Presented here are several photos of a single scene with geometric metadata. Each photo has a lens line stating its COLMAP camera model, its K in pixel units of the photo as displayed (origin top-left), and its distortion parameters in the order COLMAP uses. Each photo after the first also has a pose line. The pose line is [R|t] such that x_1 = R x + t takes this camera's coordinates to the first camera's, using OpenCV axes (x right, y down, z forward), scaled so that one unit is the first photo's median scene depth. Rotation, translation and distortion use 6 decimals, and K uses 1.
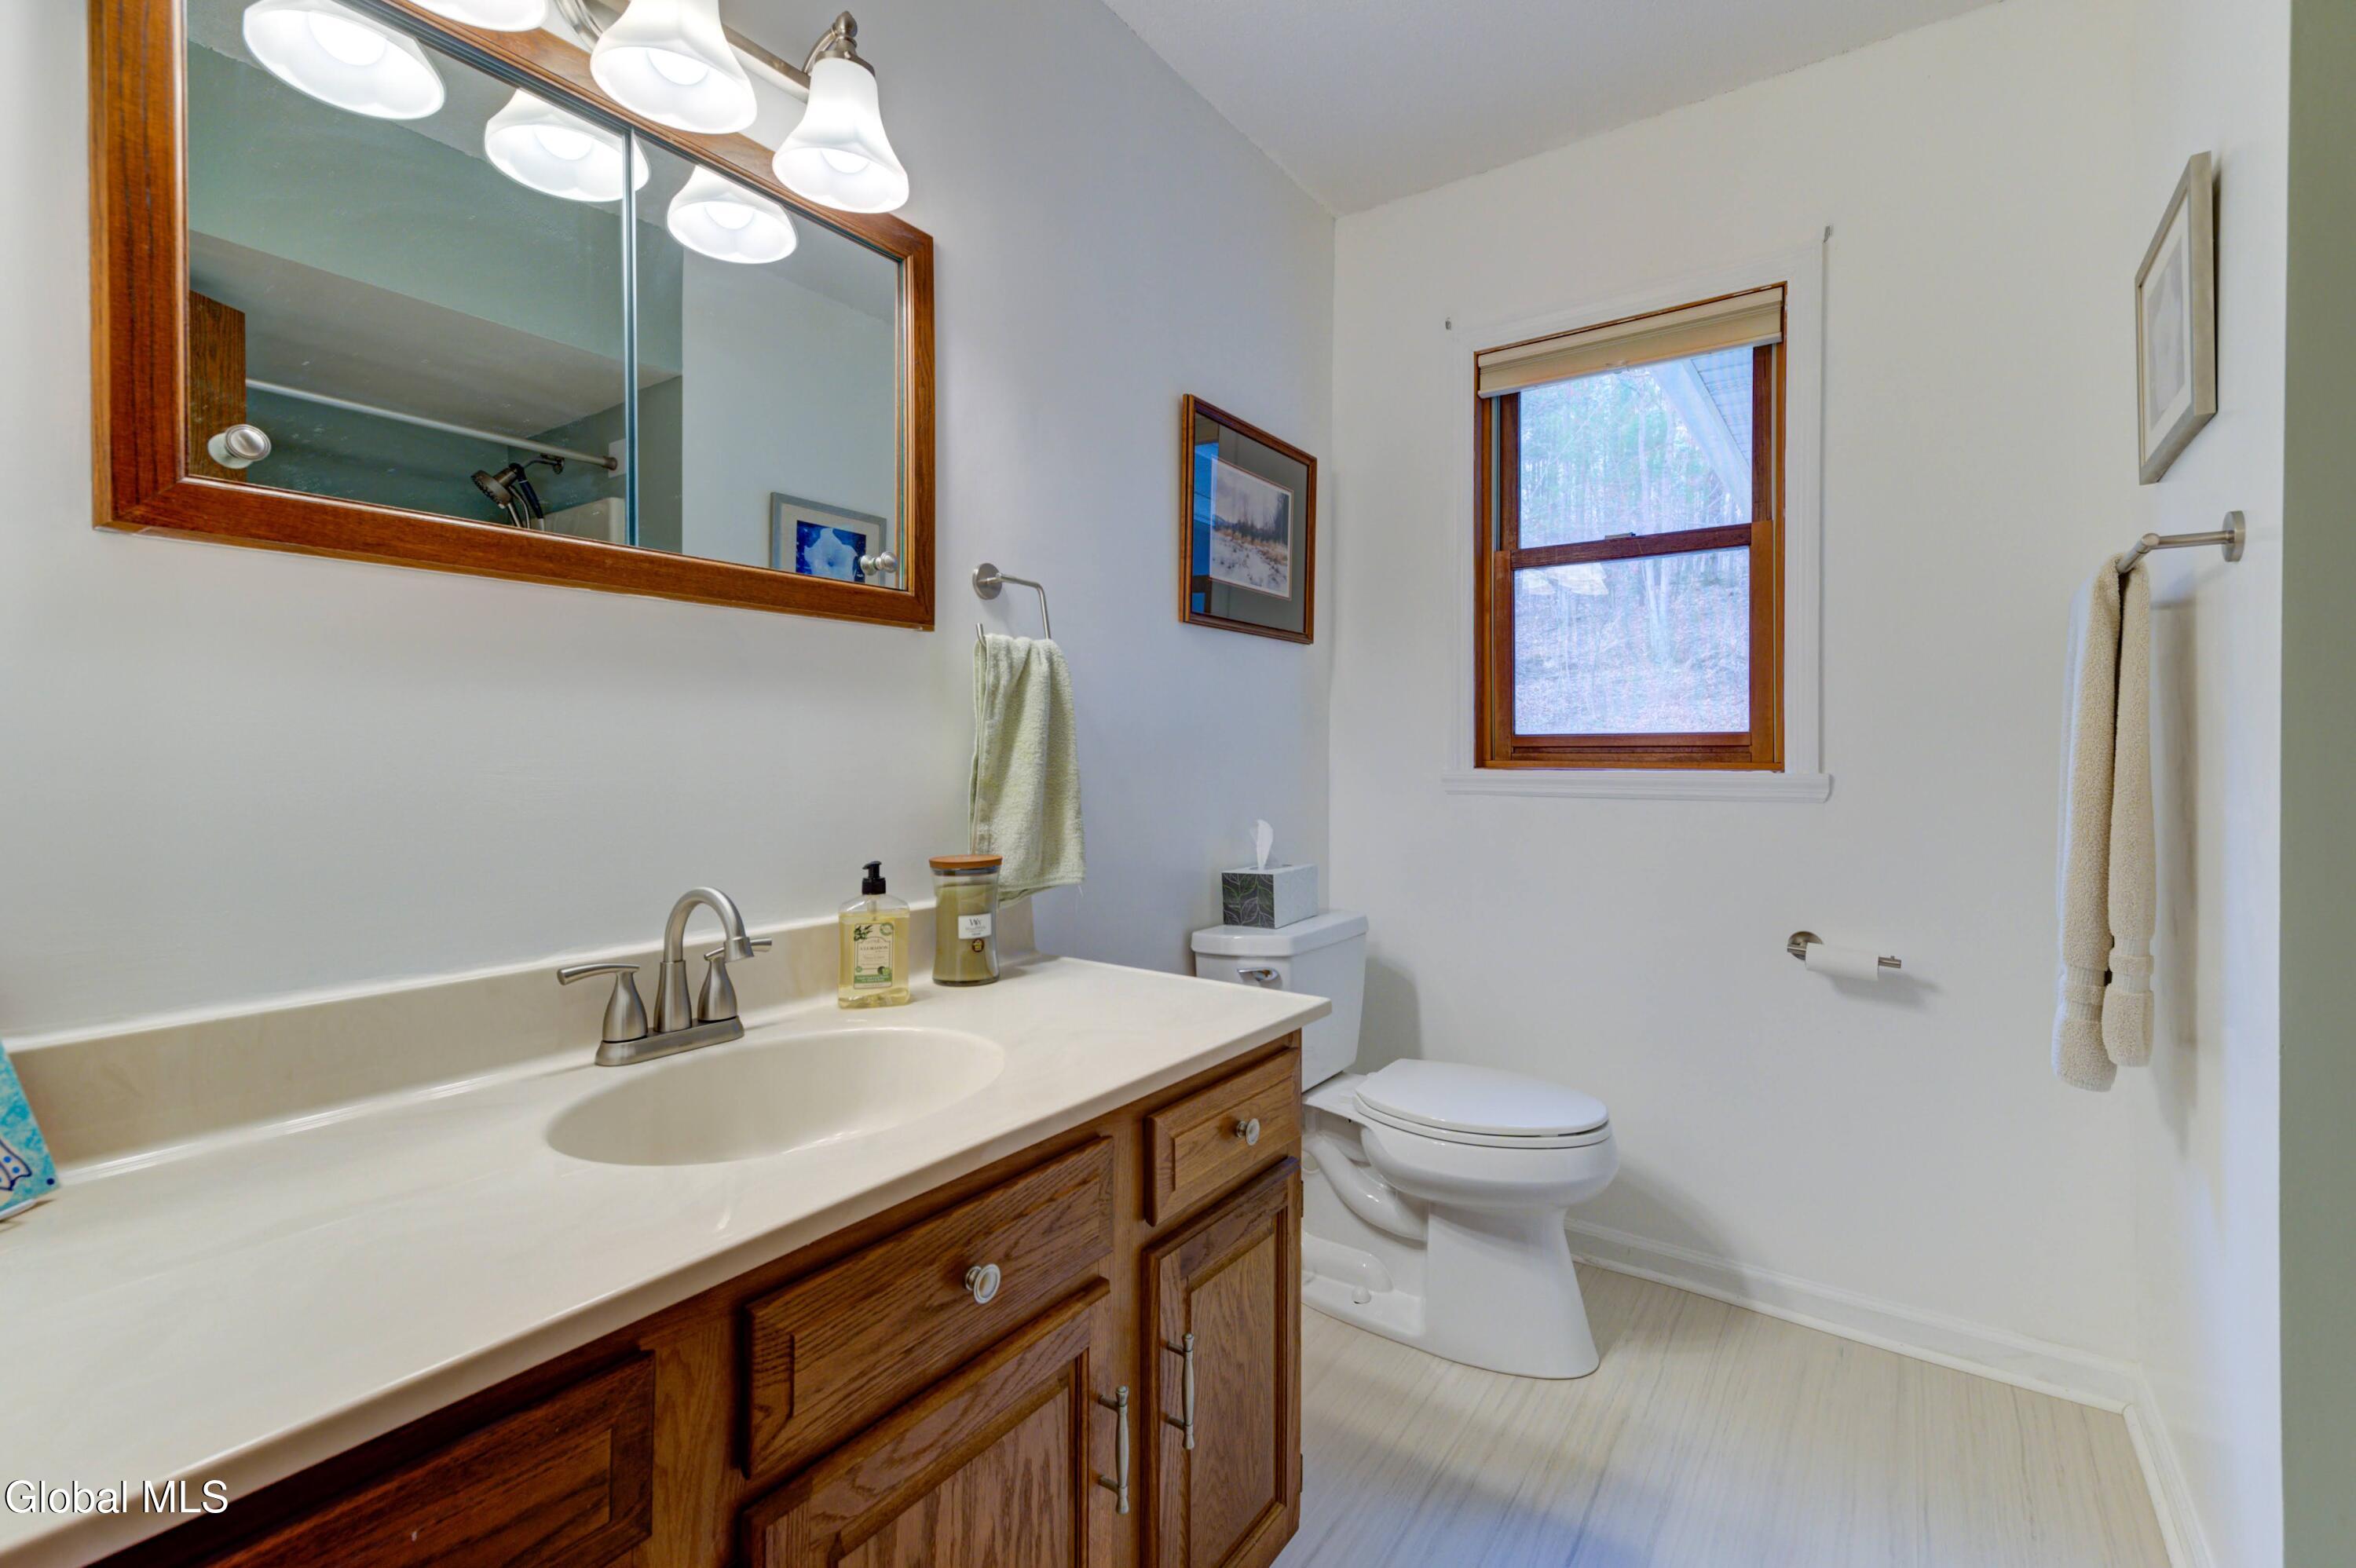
lens RADIAL K [[1047.6, 0, 1287.5], [0, 1047.6, 757.4], [0, 0, 1]] dist [0.024795, -0.001487]
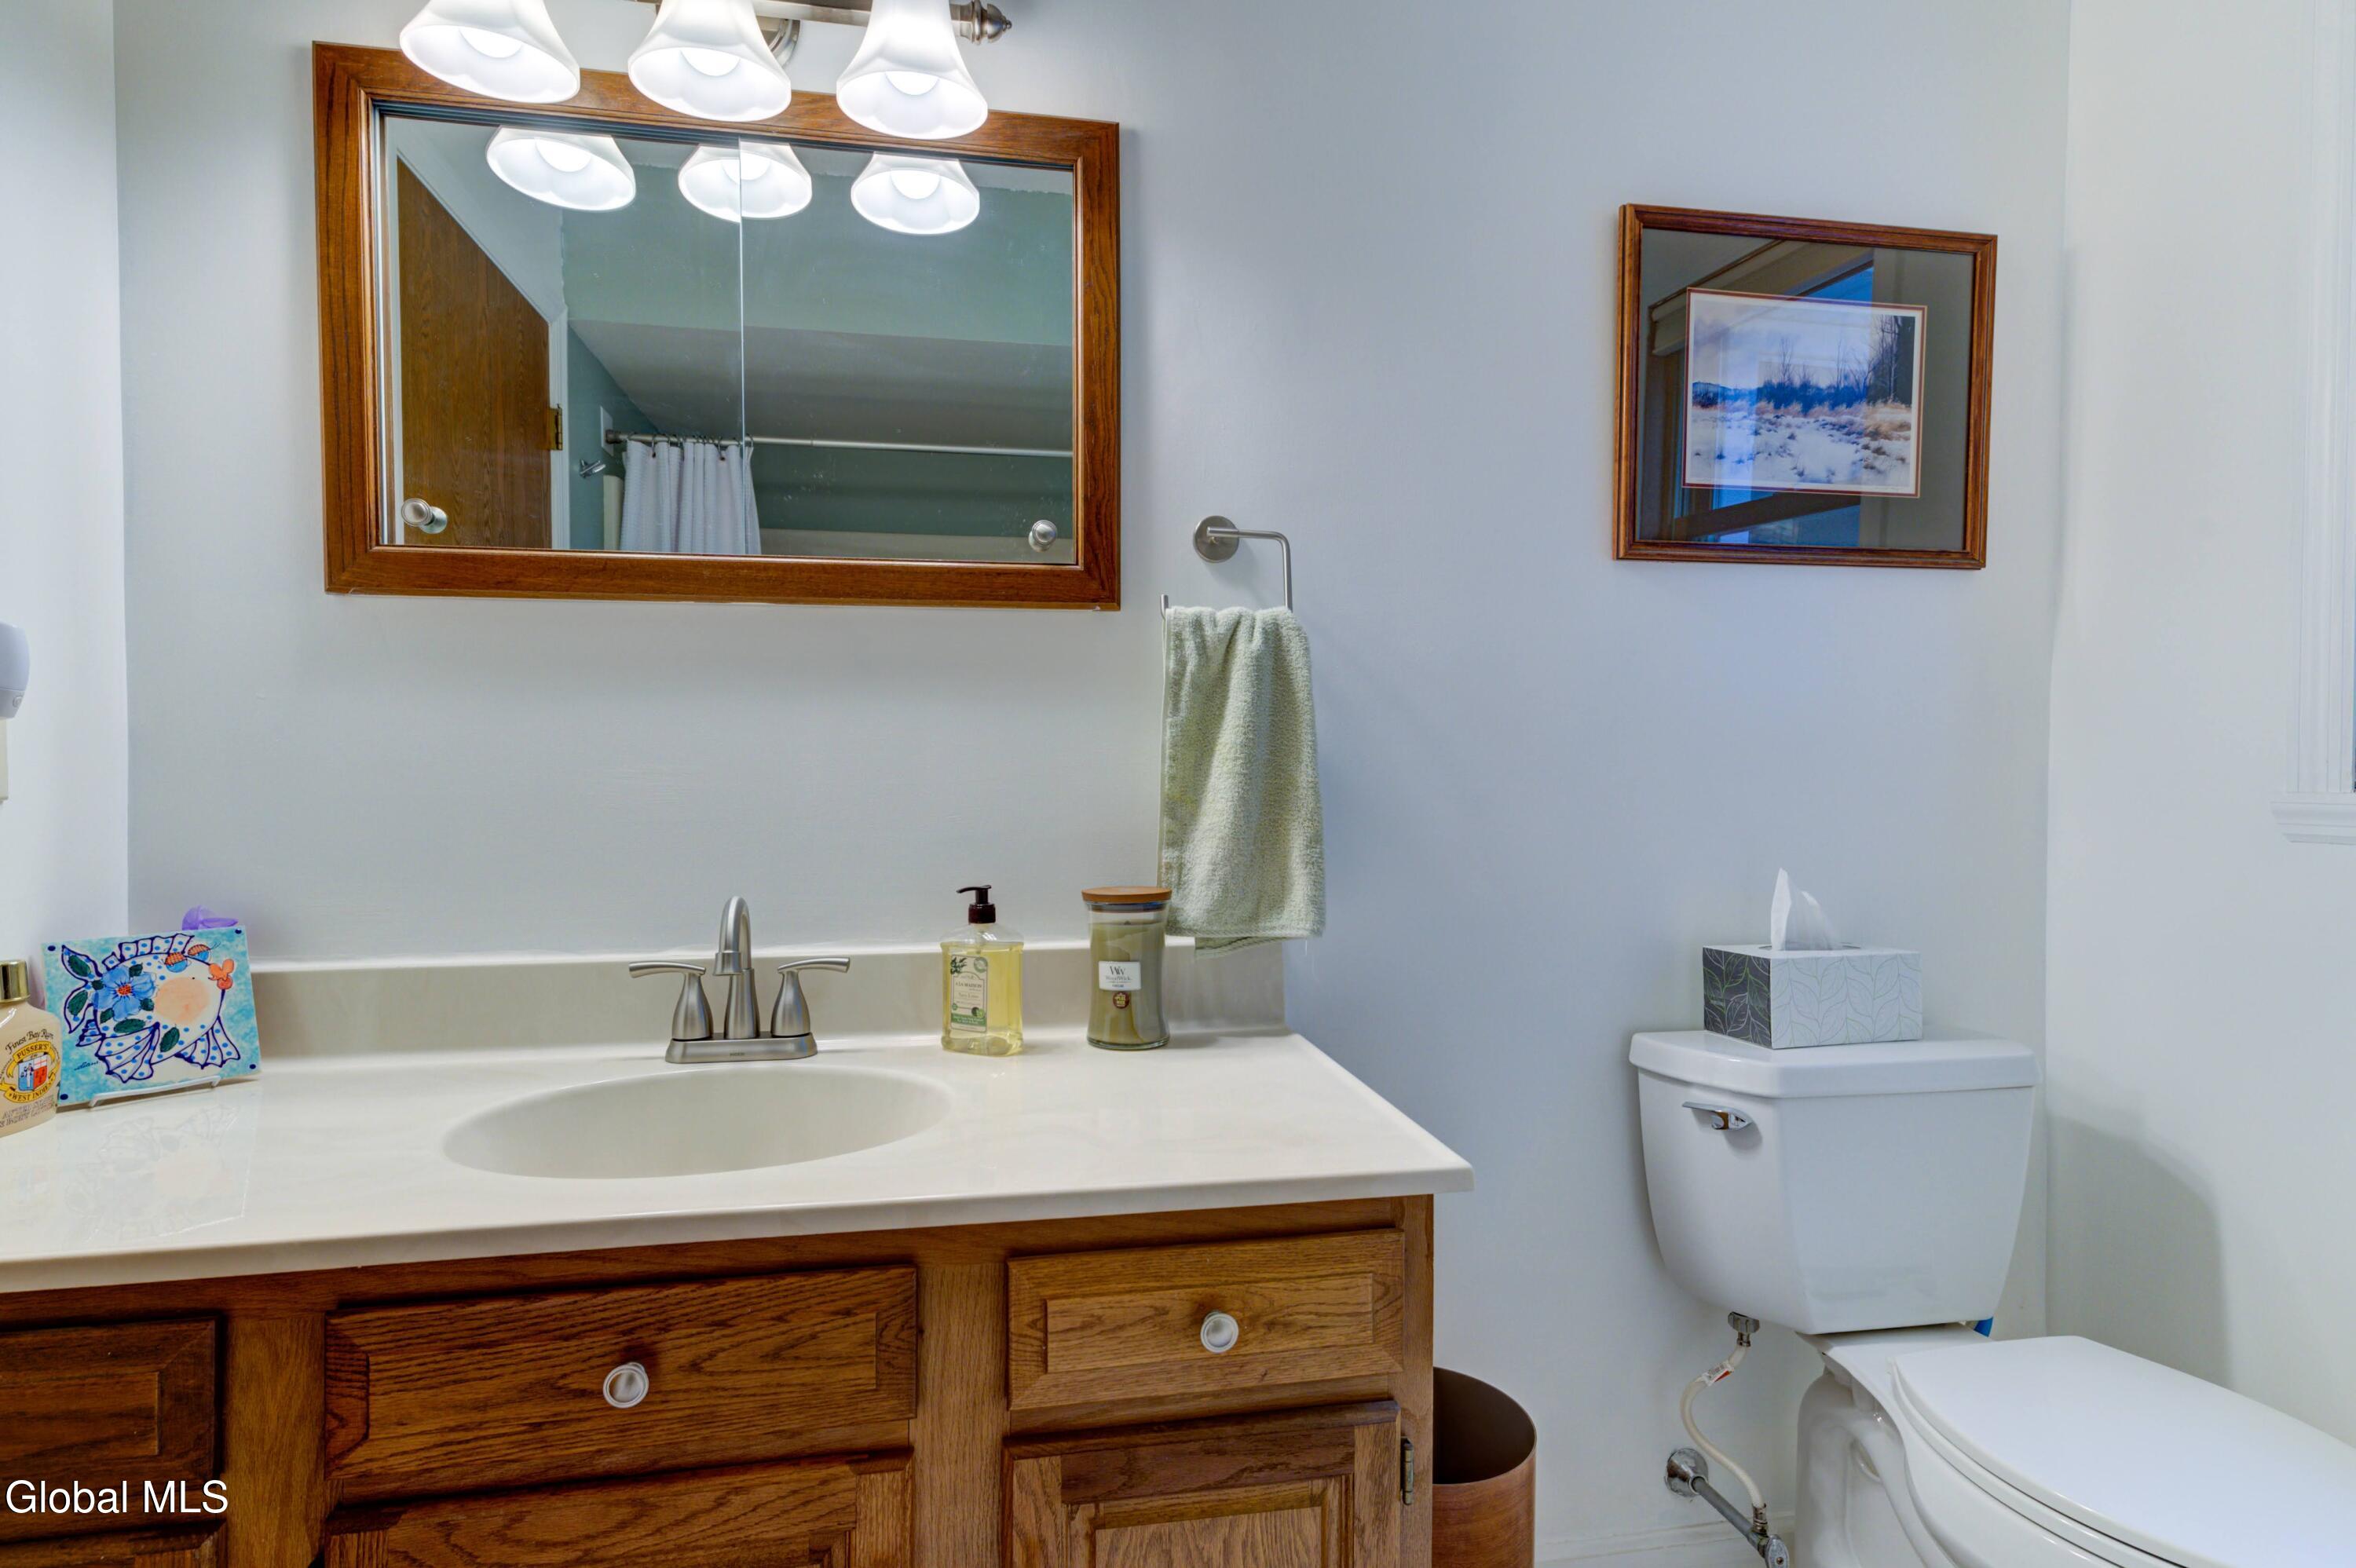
lens RADIAL K [[1297.8, 0, 1176.8], [0, 1297.8, 789.2], [0, 0, 1]] dist [0.018657, -0.001150]
pose [[0.685545, 0.011467, -0.727940, 0.501254], [-0.000978, 0.999890, 0.014830, 0.004581], [0.728030, -0.009454, 0.685480, 0.397965]]
